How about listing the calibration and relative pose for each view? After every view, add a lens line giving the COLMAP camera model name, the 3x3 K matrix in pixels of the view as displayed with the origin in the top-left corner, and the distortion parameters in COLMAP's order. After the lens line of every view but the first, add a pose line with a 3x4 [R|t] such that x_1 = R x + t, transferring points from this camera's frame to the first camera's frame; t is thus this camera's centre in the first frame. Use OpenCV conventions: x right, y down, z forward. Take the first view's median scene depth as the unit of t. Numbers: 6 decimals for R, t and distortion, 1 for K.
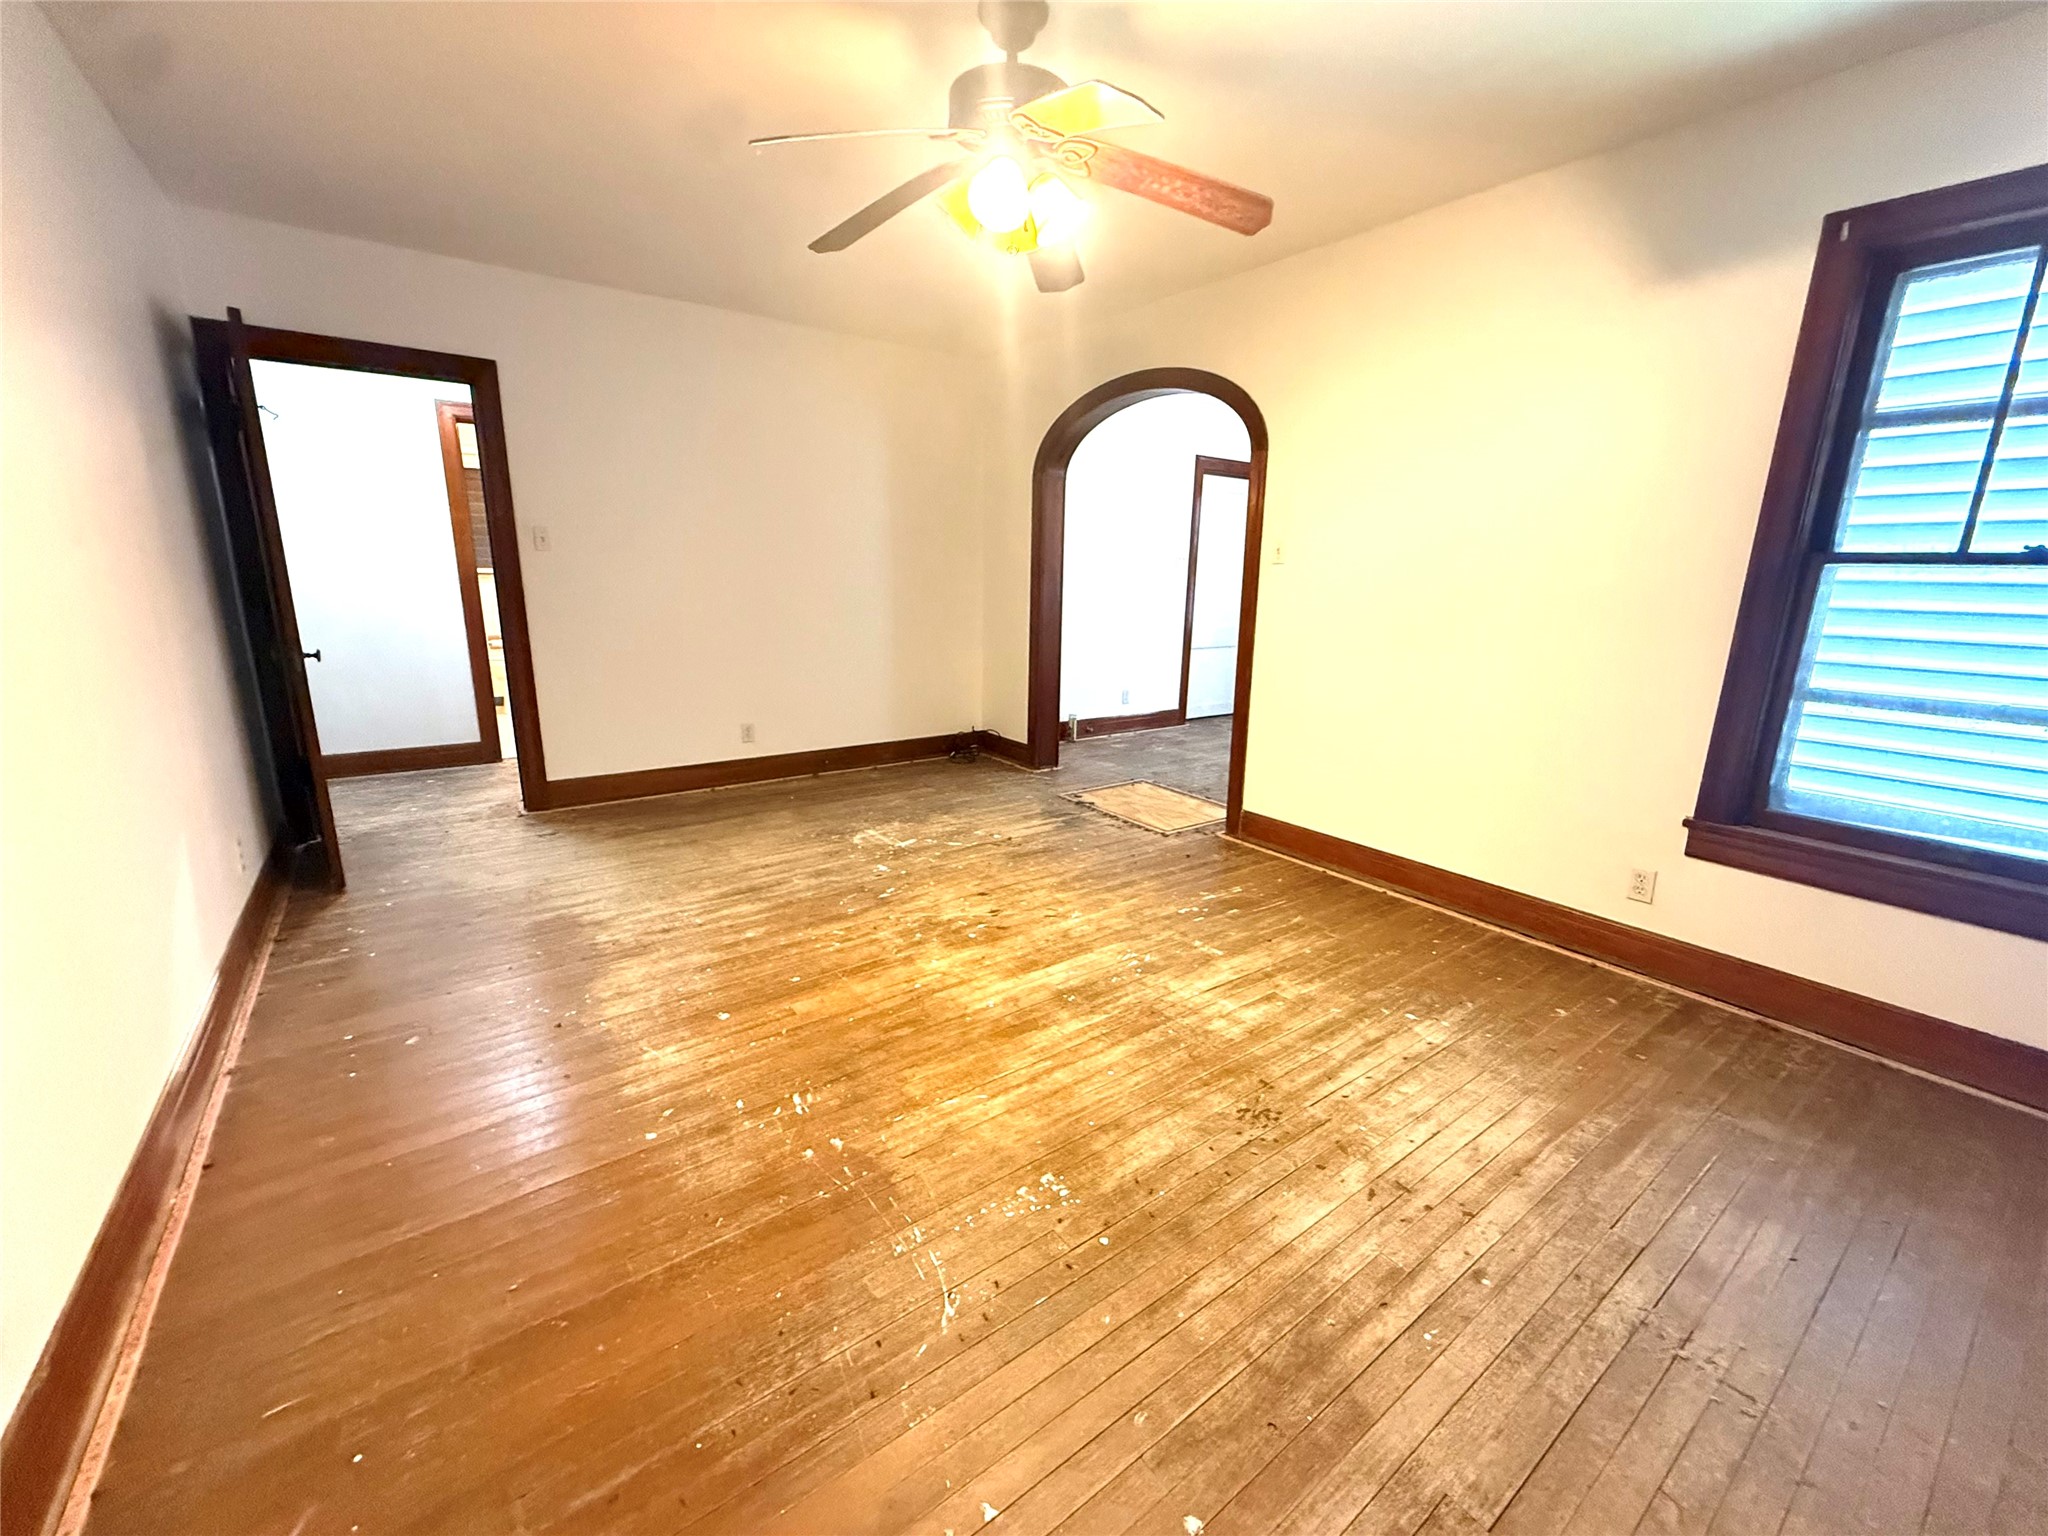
lens RADIAL K [[819.9, 0, 1020.6], [0, 819.9, 758.8], [0, 0, 1]] dist [-0.002187, 0.000810]
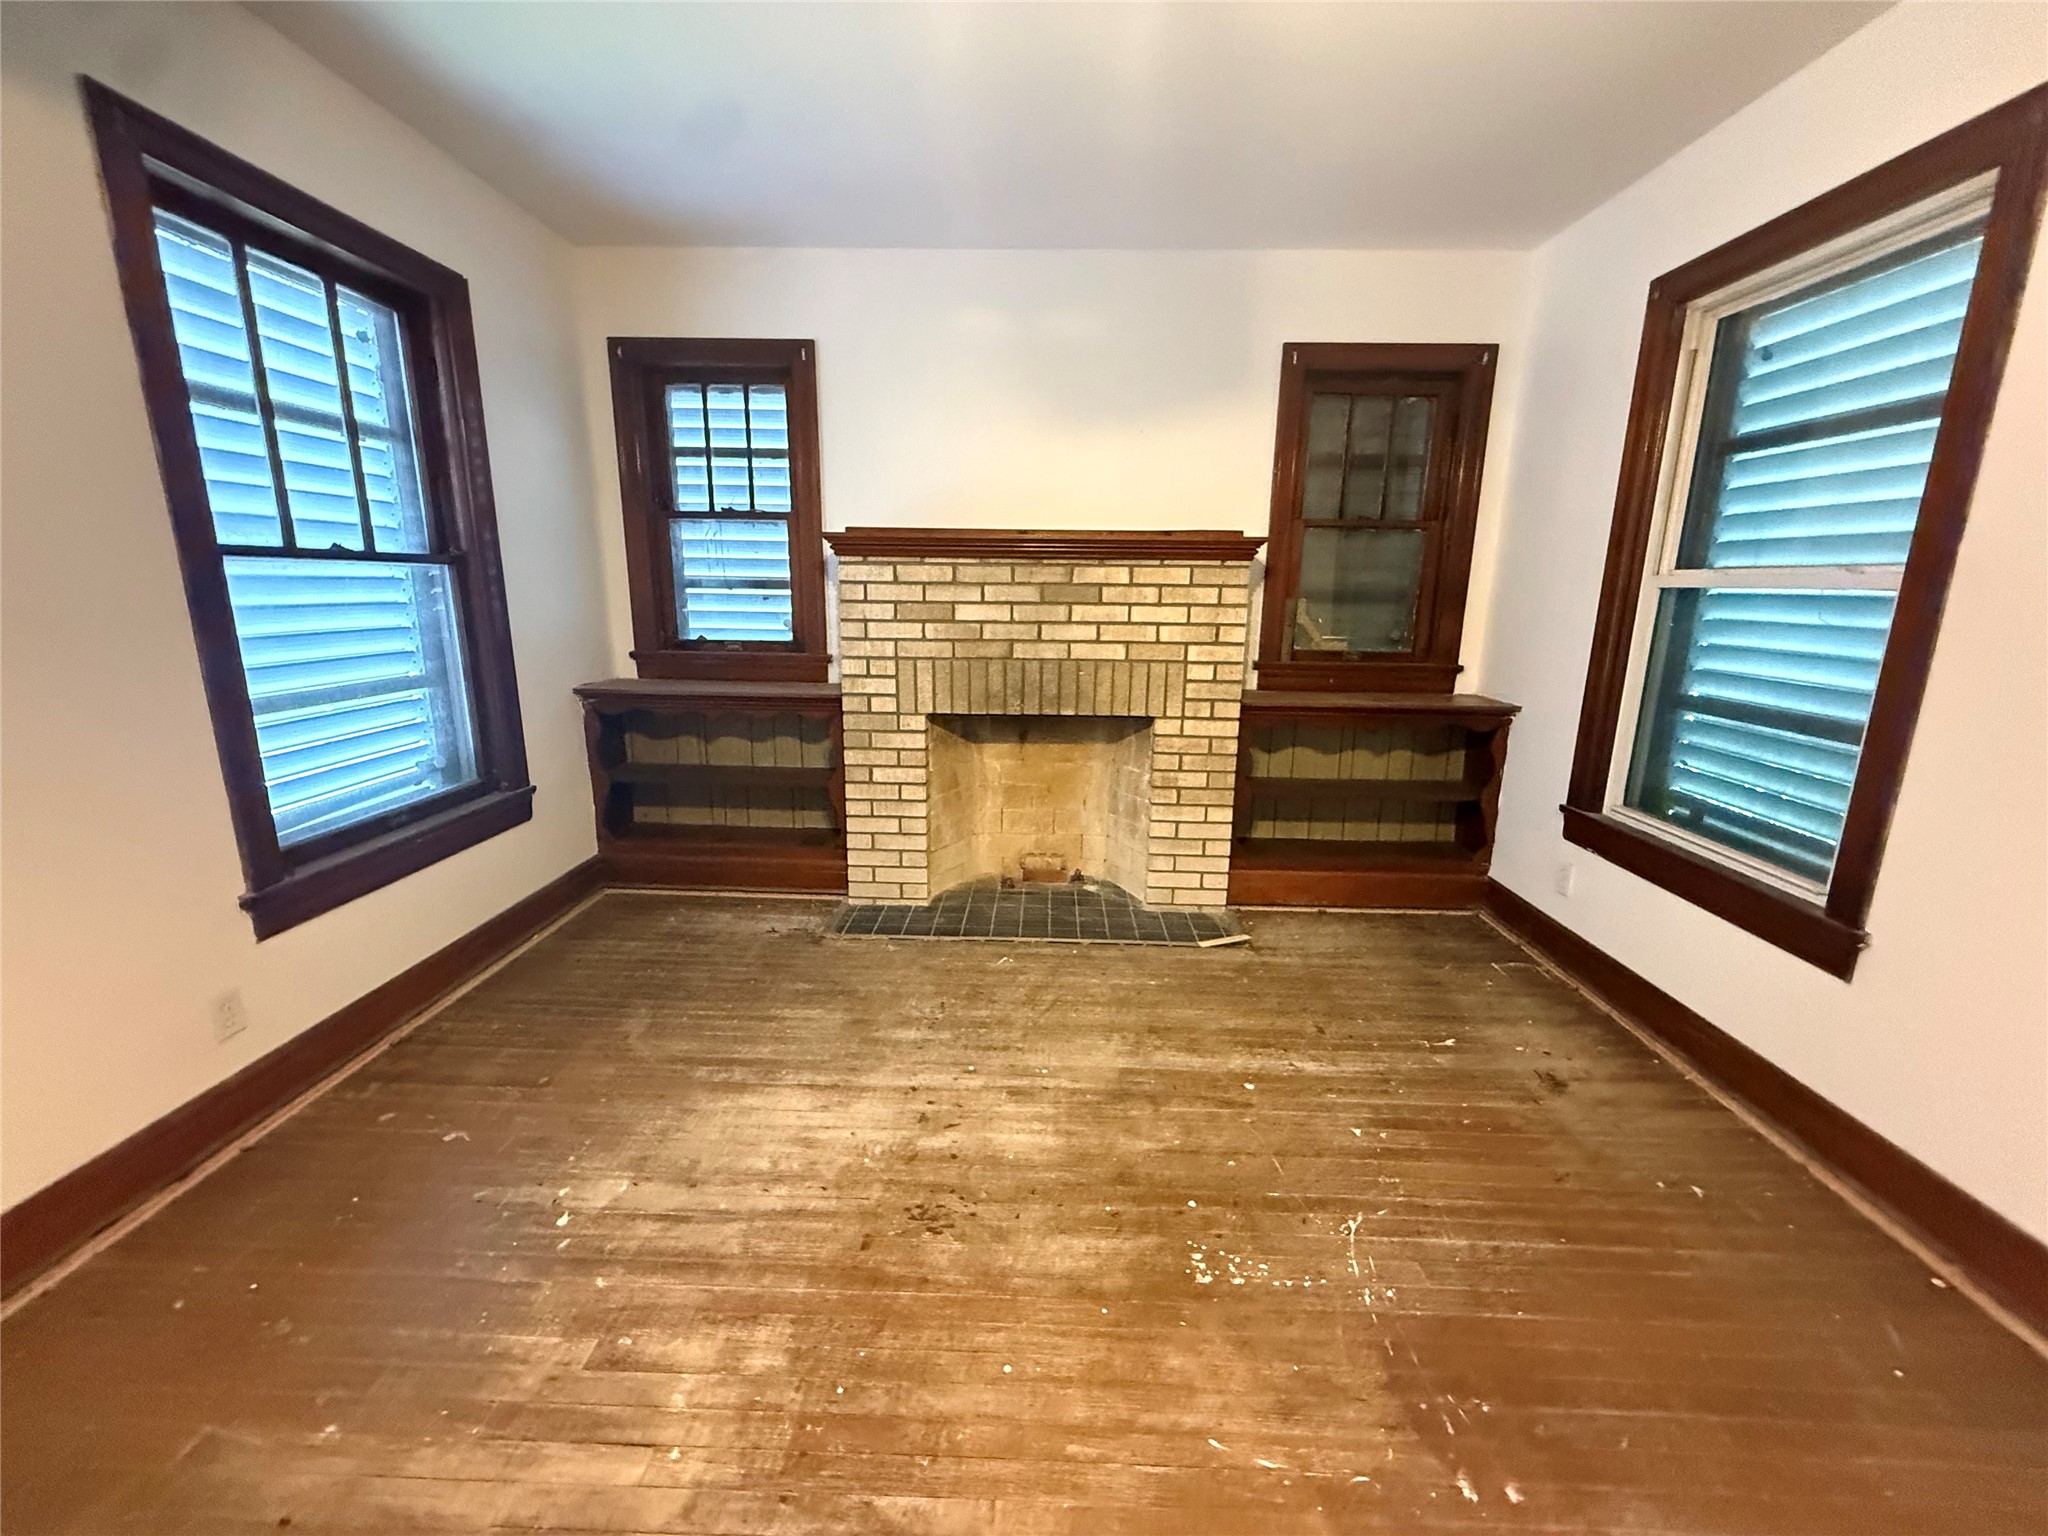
lens RADIAL K [[819.9, 0, 1023.1], [0, 819.9, 764.2], [0, 0, 1]] dist [-0.002187, 0.000810]
pose [[-0.787409, -0.165329, 0.593846, -0.178777], [0.111318, 0.909387, 0.400779, -0.271290], [-0.606296, 0.381683, -0.697656, 1.090182]]
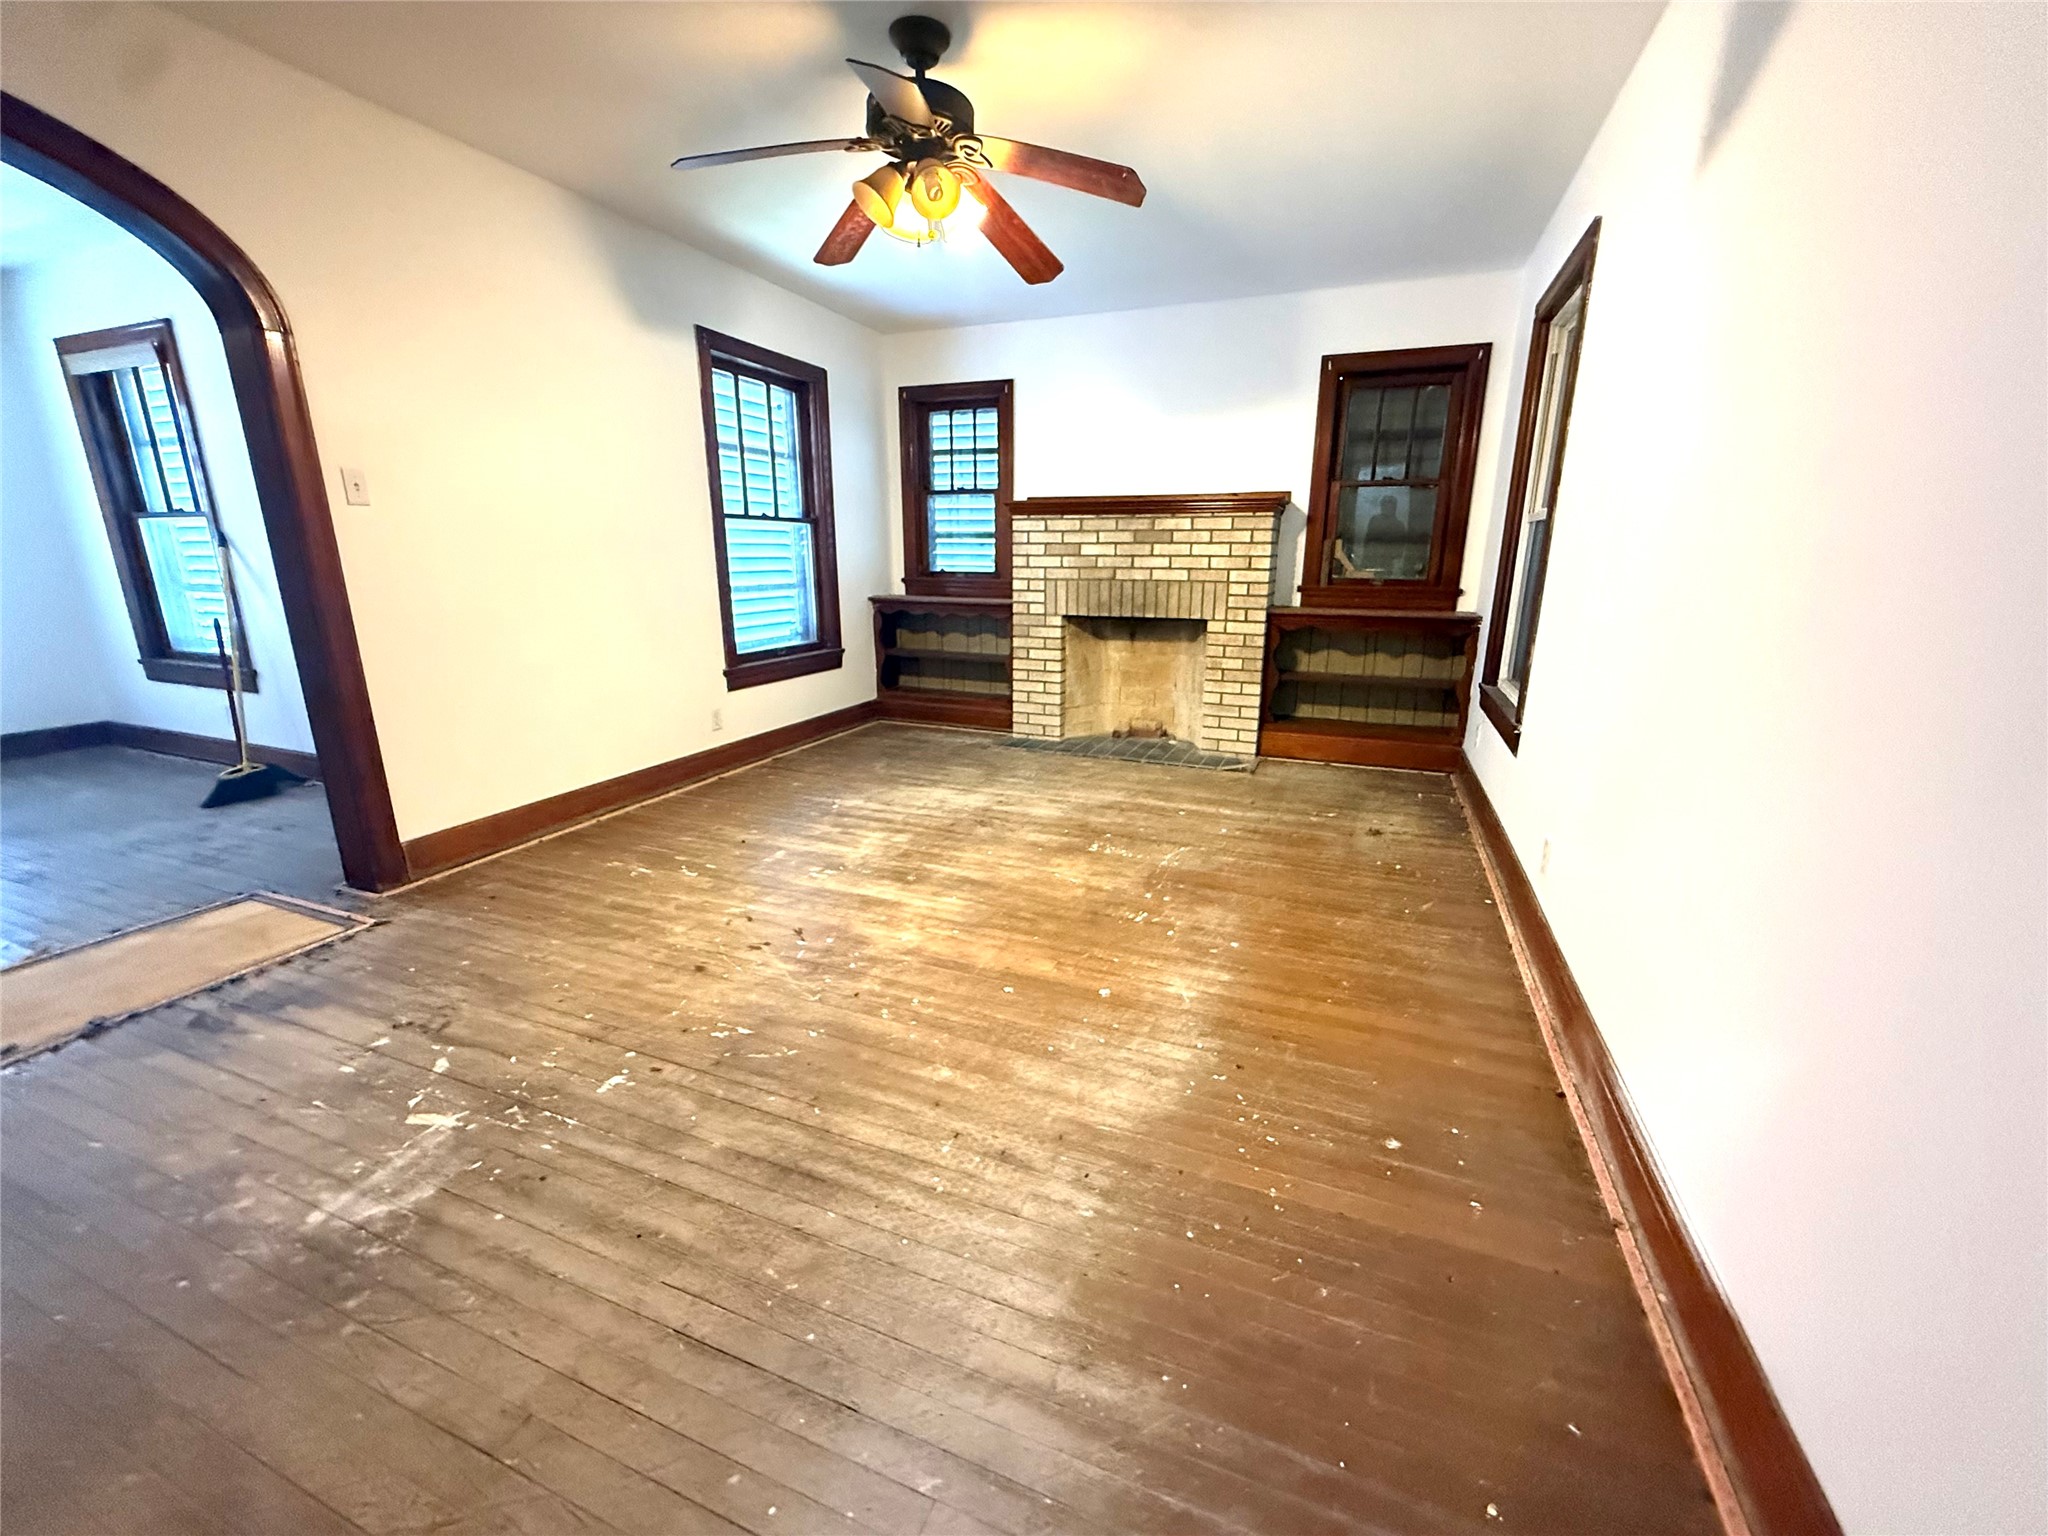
lens RADIAL K [[819.9, 0, 1024.2], [0, 819.9, 765.7], [0, 0, 1]] dist [-0.002187, 0.000810]
pose [[-0.524476, -0.239244, 0.817122, -0.991522], [0.178897, 0.907321, 0.380479, -0.296070], [-0.832419, 0.345733, -0.433068, 1.345120]]
